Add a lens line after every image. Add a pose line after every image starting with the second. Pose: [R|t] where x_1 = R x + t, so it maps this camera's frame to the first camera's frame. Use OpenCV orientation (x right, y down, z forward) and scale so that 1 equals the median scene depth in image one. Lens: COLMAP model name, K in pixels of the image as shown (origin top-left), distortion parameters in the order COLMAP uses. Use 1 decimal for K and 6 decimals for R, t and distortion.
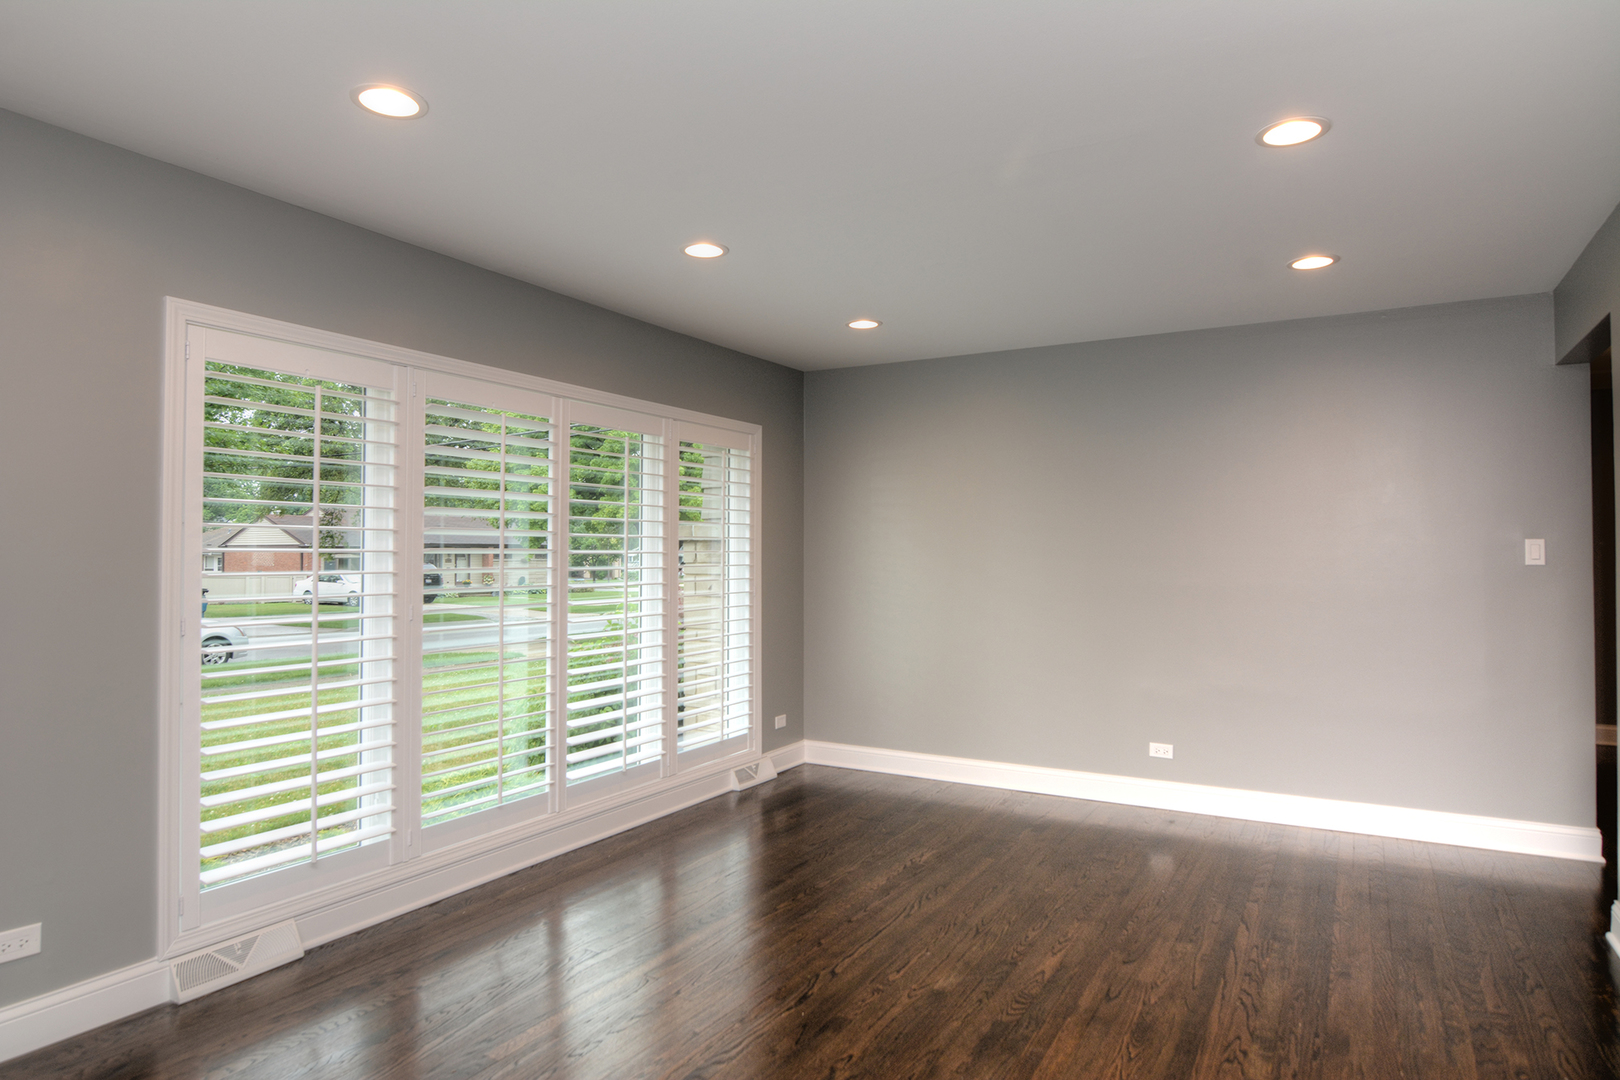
lens RADIAL K [[959.4, 0, 810.0], [0, 959.4, 540.0], [0, 0, 1]] dist [-0.020120, -0.001697]
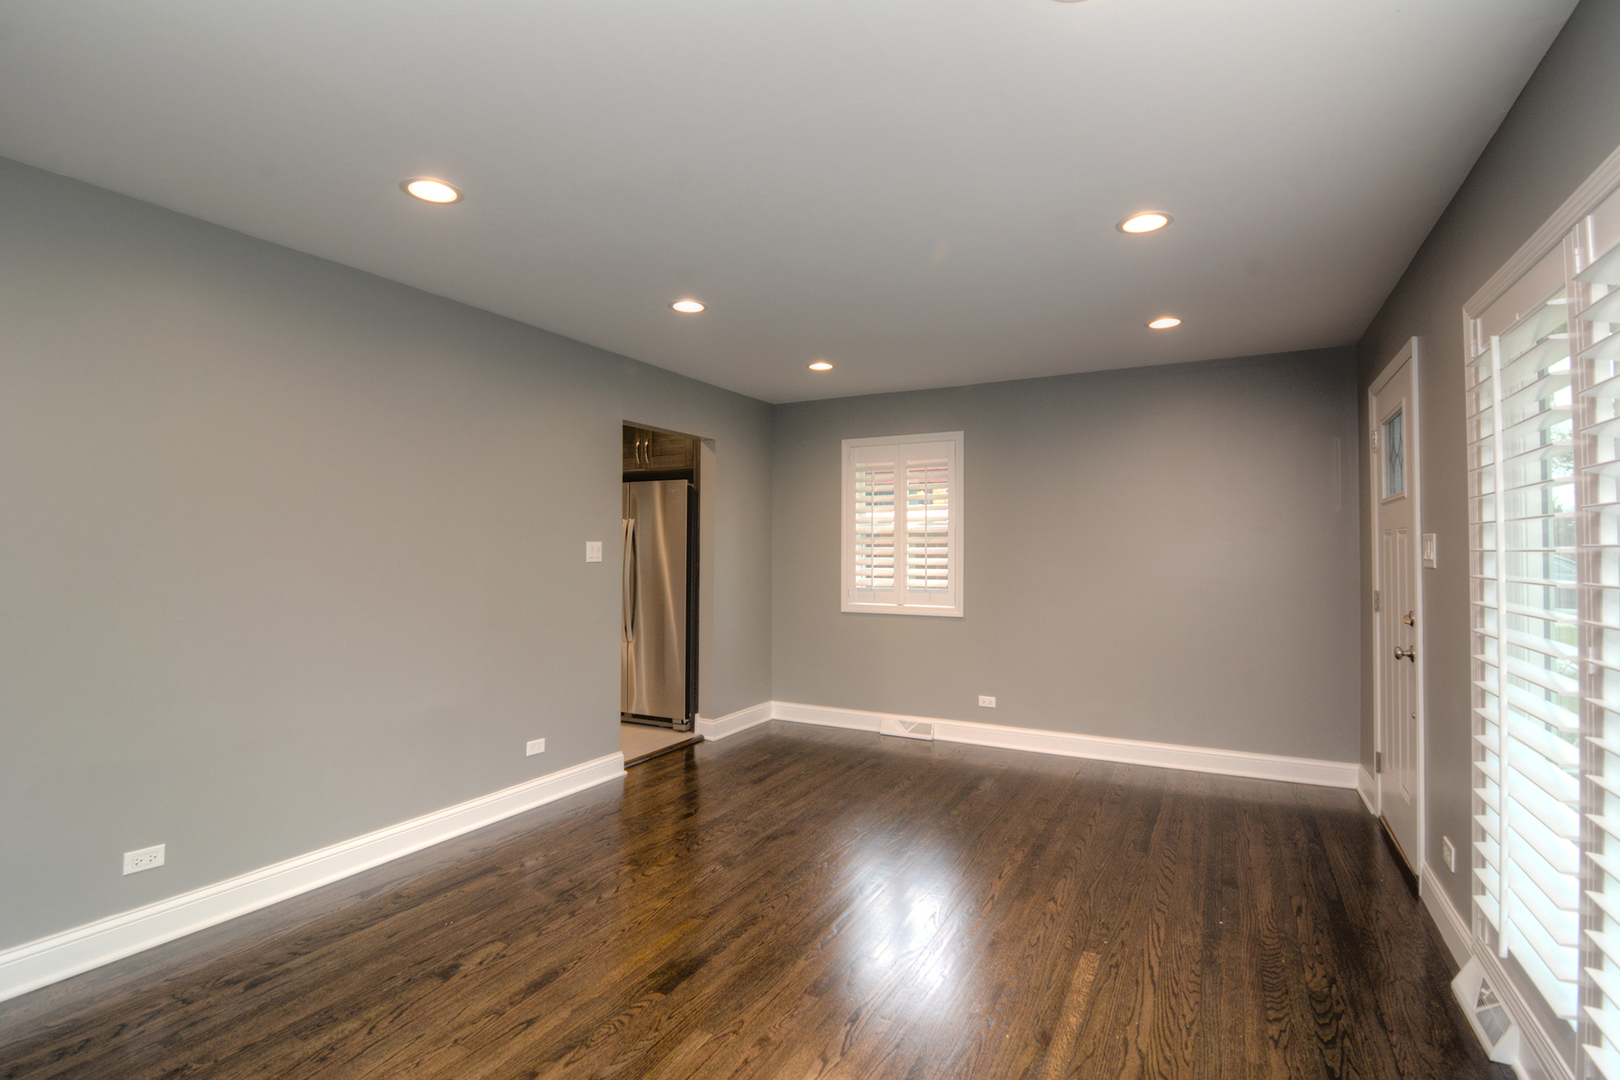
lens RADIAL K [[776.9, 0, 804.4], [0, 776.9, 533.2], [0, 0, 1]] dist [0.000578, -0.016320]
pose [[-0.999694, -0.004039, -0.024422, 0.054783], [-0.003210, 0.999419, -0.033920, 0.019381], [0.024545, -0.033832, -0.999126, 1.554243]]
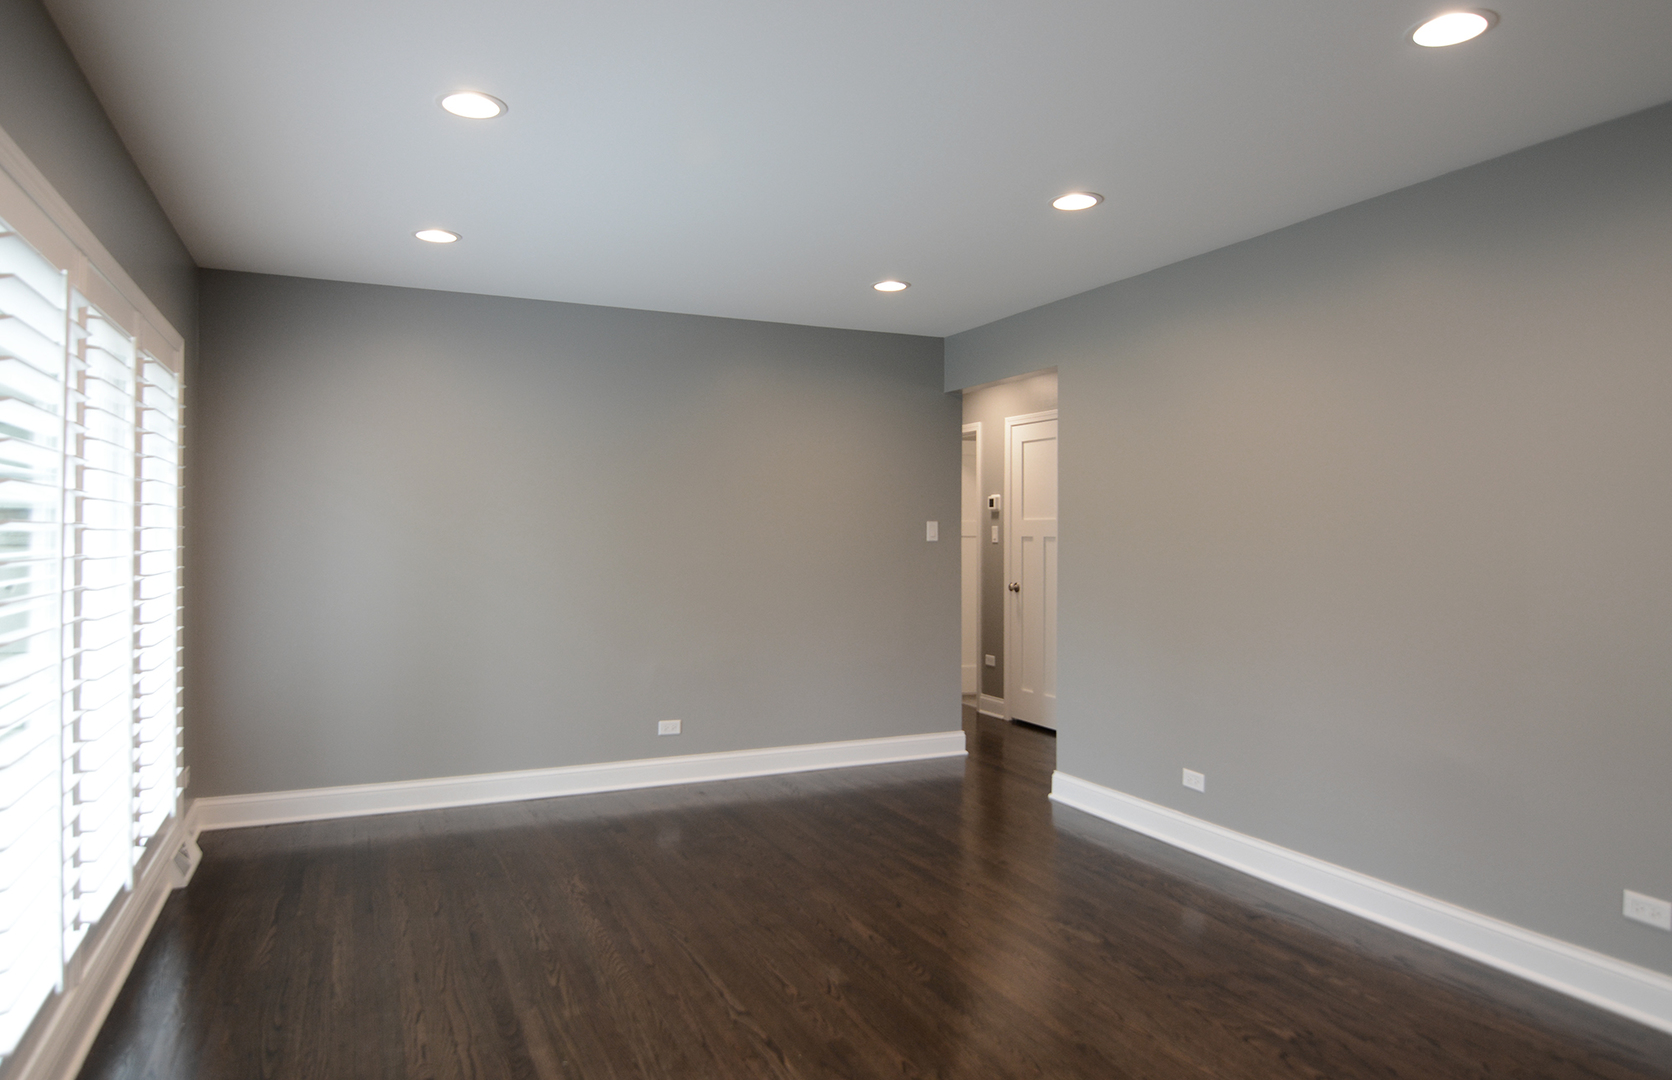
lens RADIAL K [[1028.2, 0, 836.0], [0, 1028.2, 540.0], [0, 0, 1]] dist [-0.002290, -0.000774]
pose [[0.572647, -0.005568, 0.819783, -0.640193], [-0.014921, 0.999740, 0.017214, 0.003064], [-0.819666, -0.022090, 0.572416, 0.370432]]
